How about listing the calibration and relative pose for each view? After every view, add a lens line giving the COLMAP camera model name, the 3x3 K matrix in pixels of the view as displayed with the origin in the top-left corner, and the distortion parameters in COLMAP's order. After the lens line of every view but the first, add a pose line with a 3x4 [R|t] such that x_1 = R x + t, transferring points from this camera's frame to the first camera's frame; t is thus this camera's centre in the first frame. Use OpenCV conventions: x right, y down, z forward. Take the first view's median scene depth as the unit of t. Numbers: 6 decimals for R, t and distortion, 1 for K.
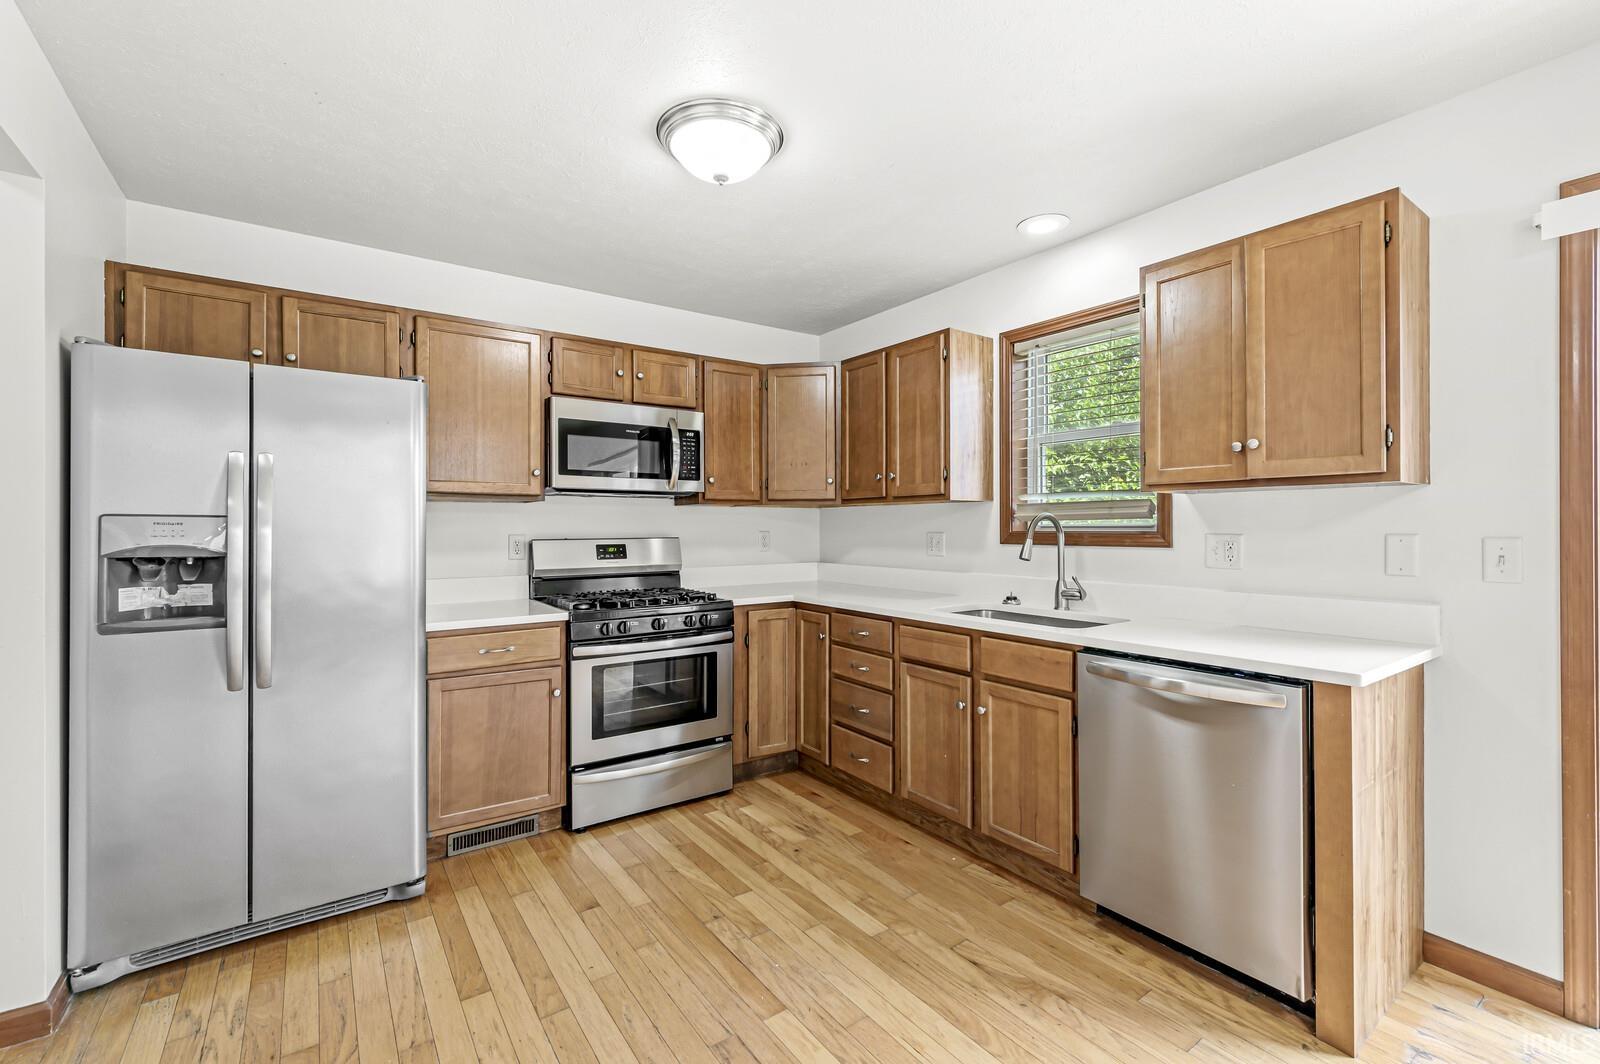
lens RADIAL K [[692.9, 0, 809.0], [0, 692.9, 523.7], [0, 0, 1]] dist [0.003312, -0.000072]
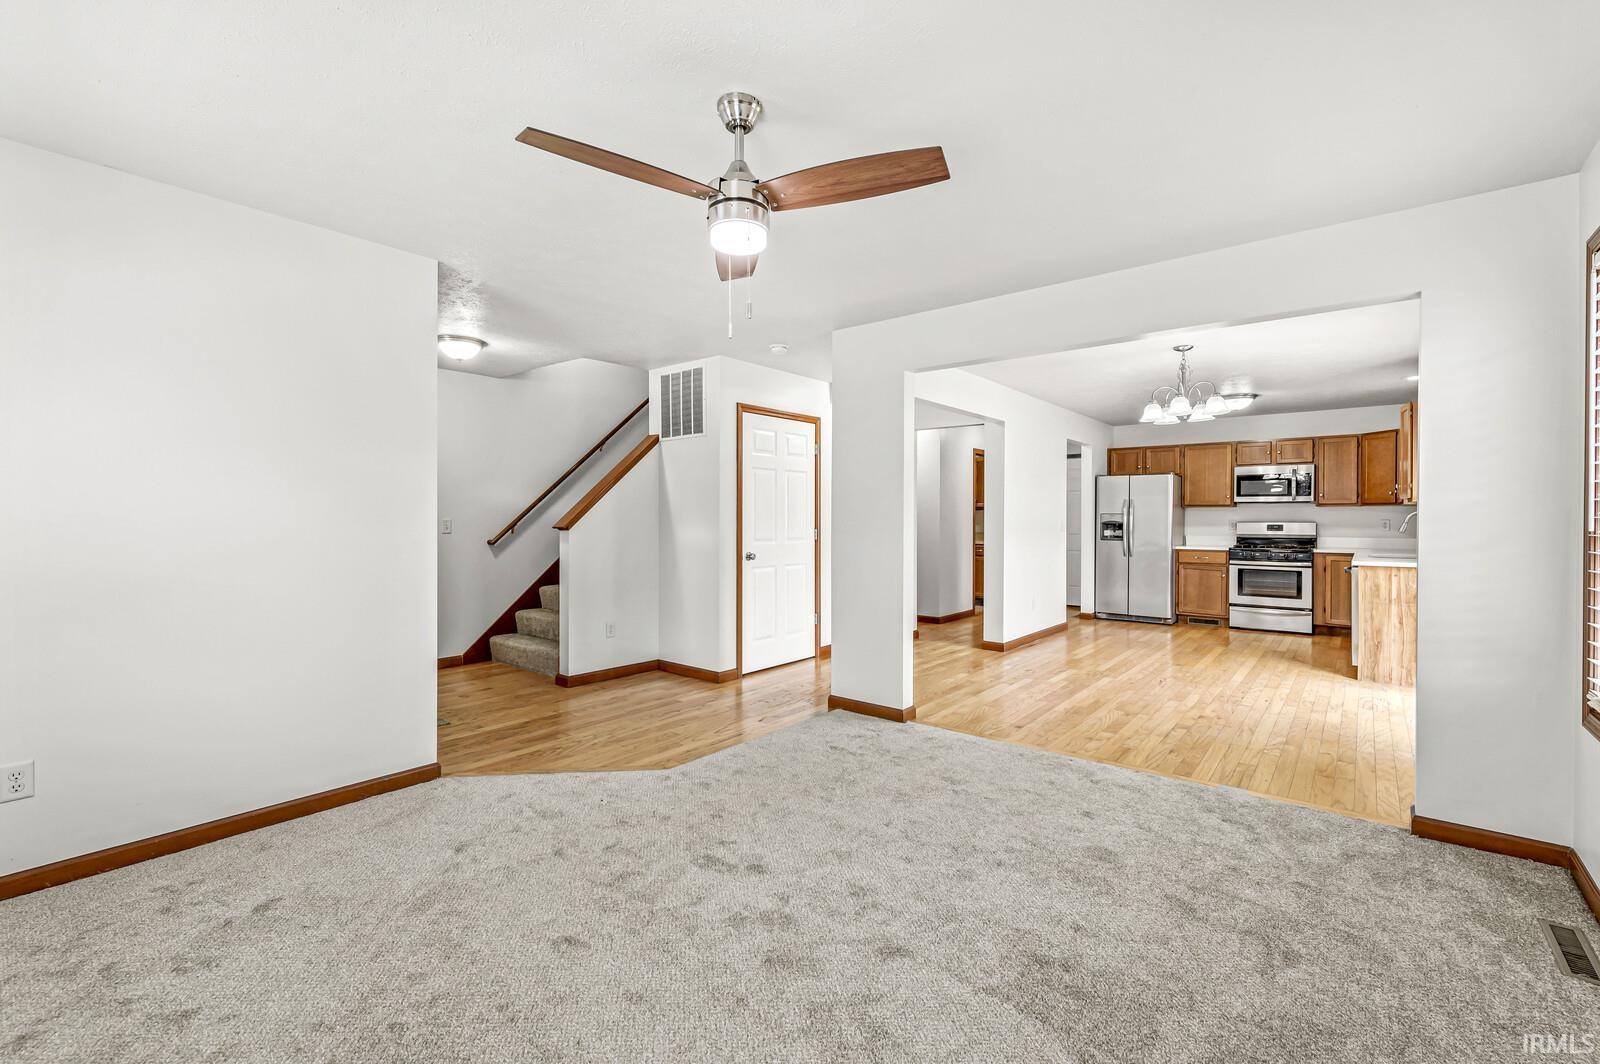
lens RADIAL K [[692.9, 0, 800.6], [0, 692.9, 522.9], [0, 0, 1]] dist [0.003312, -0.000072]
pose [[0.264947, 0.010796, -0.964202, 1.921822], [0.000049, 0.999937, 0.011210, -0.002152], [0.964263, -0.003017, 0.264930, -1.421793]]
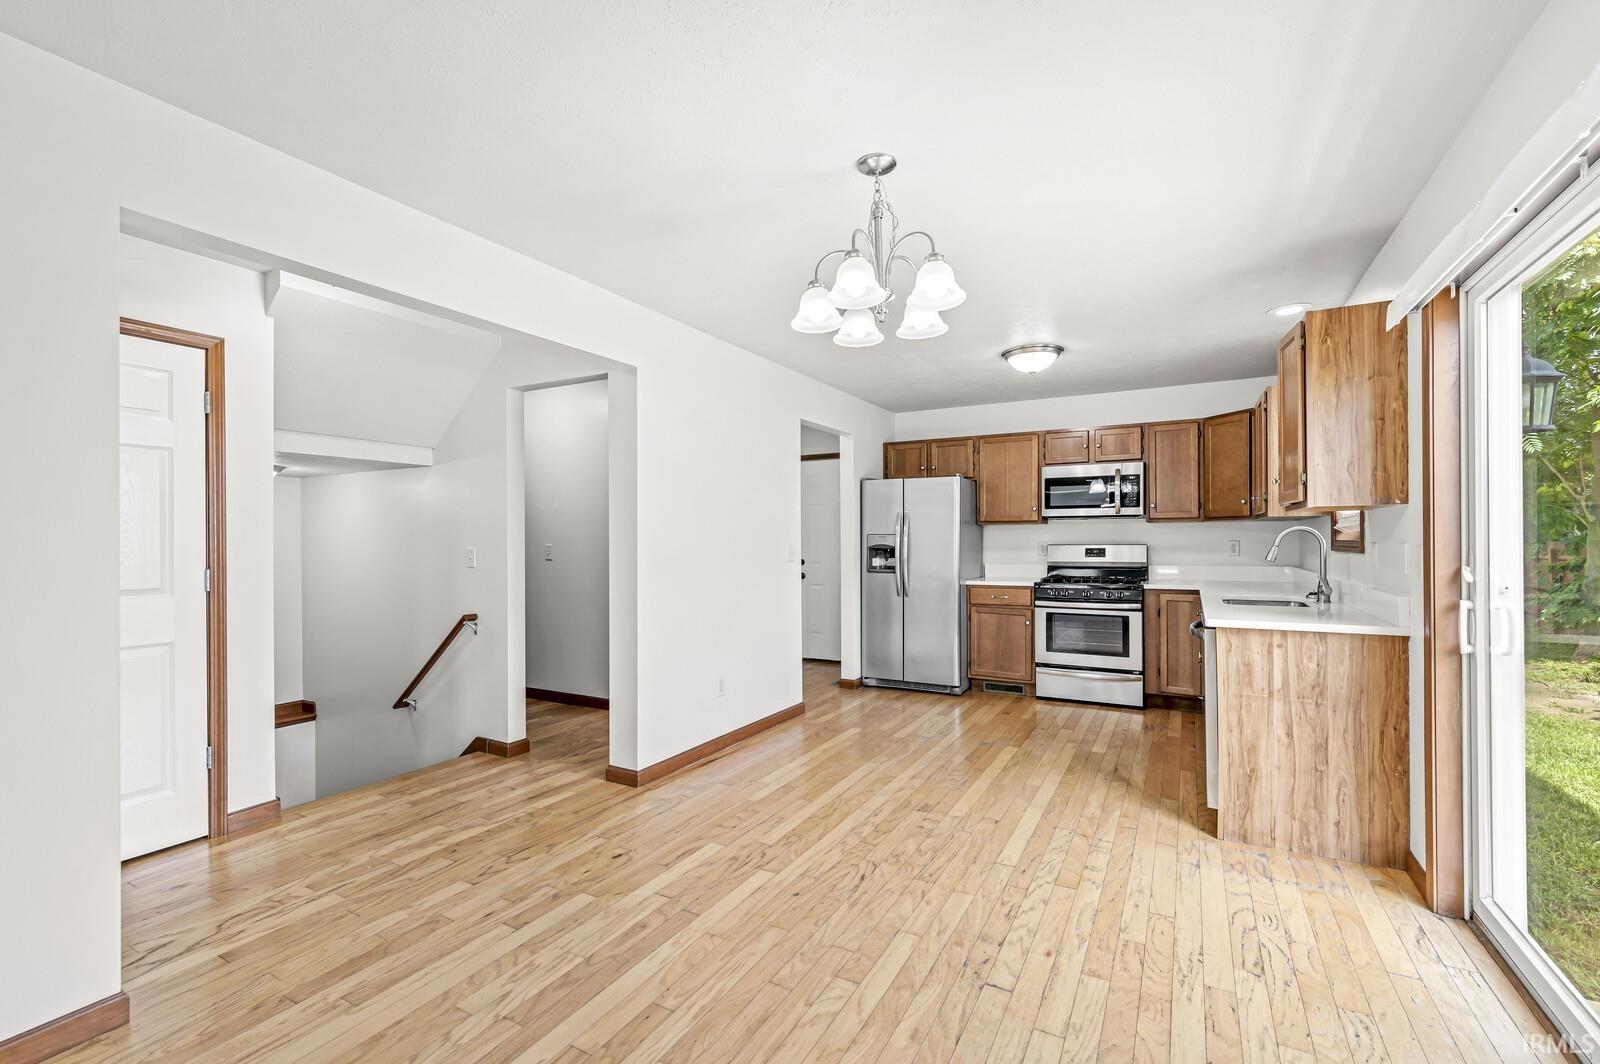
lens RADIAL K [[692.9, 0, 800.3], [0, 692.9, 539.2], [0, 0, 1]] dist [0.003312, -0.000072]
pose [[0.427156, 0.000222, -0.904178, 1.139001], [0.006764, 0.999971, 0.003440, -0.002207], [0.904153, -0.007585, 0.427142, -0.413351]]
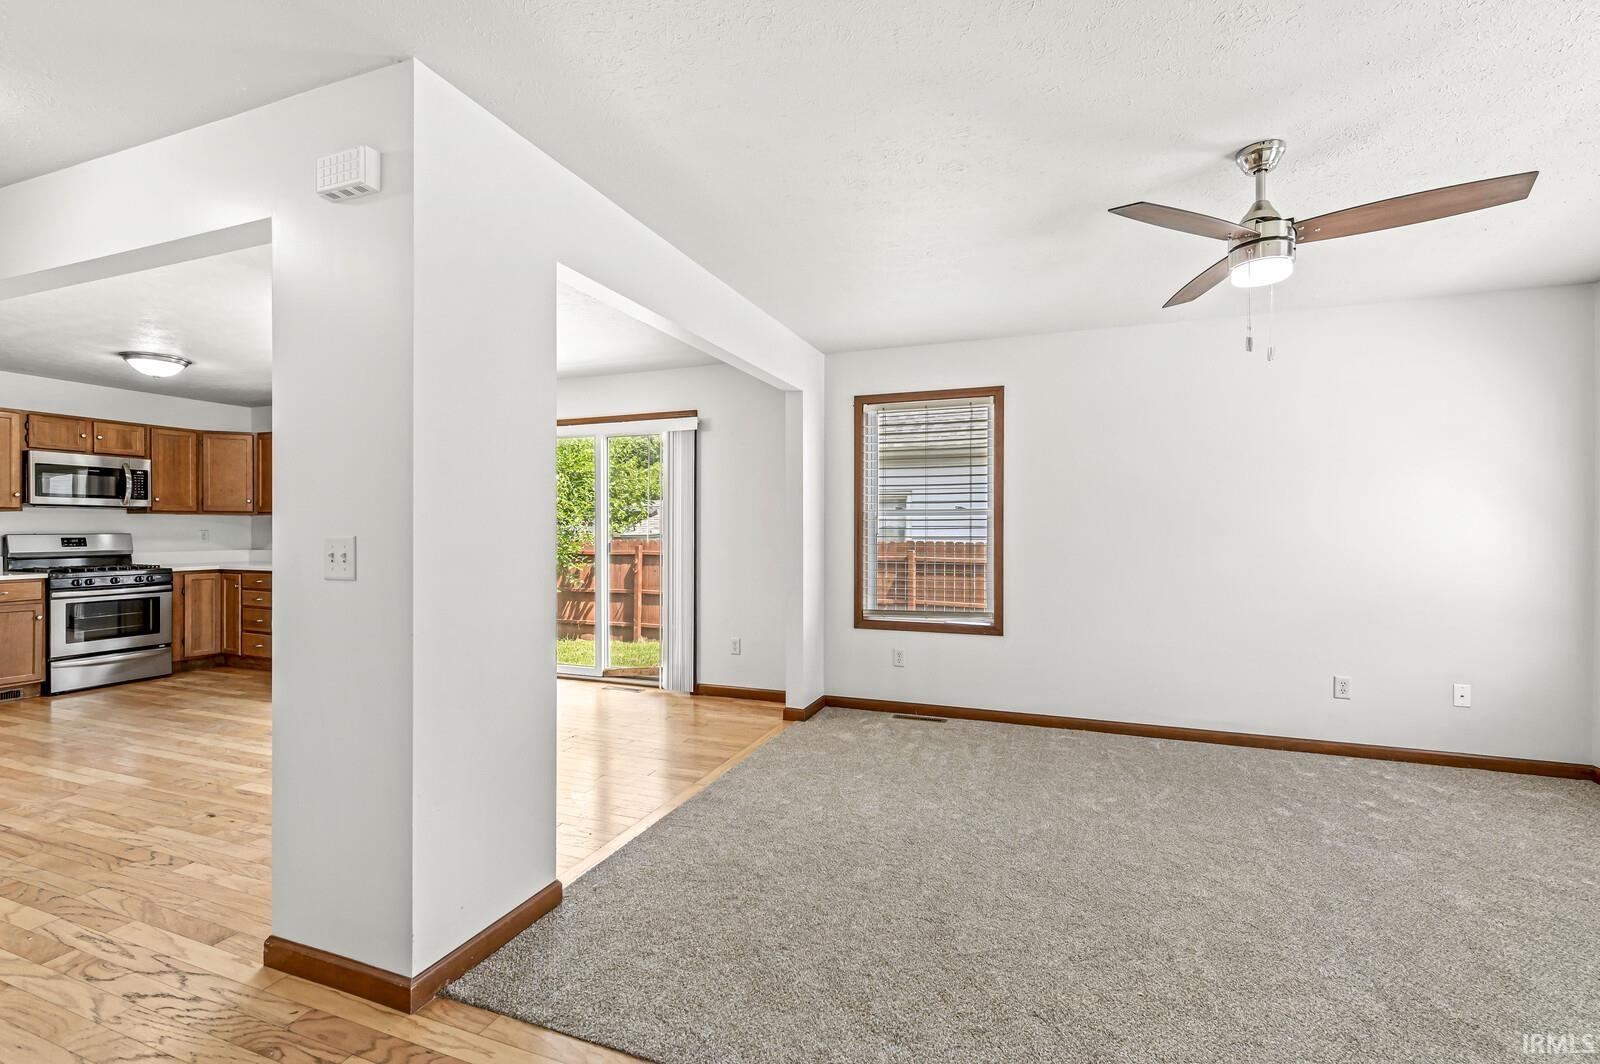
lens RADIAL K [[692.9, 0, 794.6], [0, 692.9, 531.6], [0, 0, 1]] dist [0.003312, -0.000072]
pose [[0.836881, 0.002096, 0.547381, 0.300203], [-0.006251, 0.999964, 0.005728, -0.005059], [-0.547350, -0.008215, 0.836864, -1.637046]]
